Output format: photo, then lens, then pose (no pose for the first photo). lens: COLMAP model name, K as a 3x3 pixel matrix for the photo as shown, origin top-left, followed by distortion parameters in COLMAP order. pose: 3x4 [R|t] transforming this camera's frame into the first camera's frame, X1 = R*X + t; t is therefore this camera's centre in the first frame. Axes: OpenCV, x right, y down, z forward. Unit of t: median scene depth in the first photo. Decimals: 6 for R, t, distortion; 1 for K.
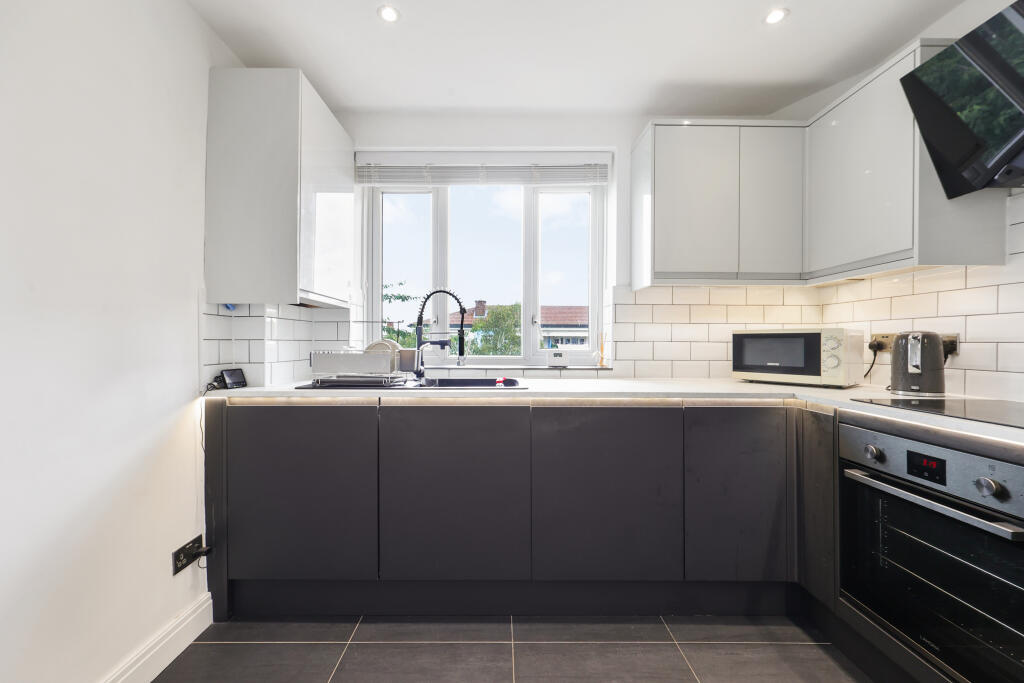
lens RADIAL K [[417.3, 0, 511.5], [0, 417.3, 341.9], [0, 0, 1]] dist [0.004370, -0.000032]
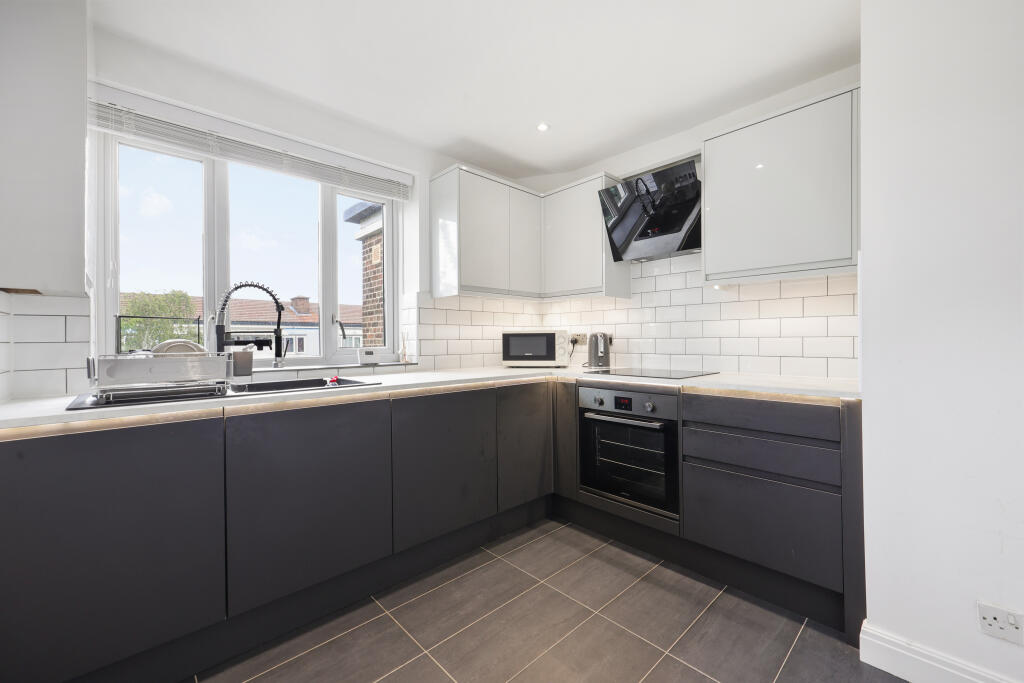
lens RADIAL K [[417.3, 0, 509.3], [0, 417.3, 339.2], [0, 0, 1]] dist [0.004370, -0.000032]
pose [[0.732256, -0.007950, 0.680983, -0.454716], [0.009956, 0.999950, 0.000968, -0.001808], [-0.680956, 0.006071, 0.732299, -0.030743]]
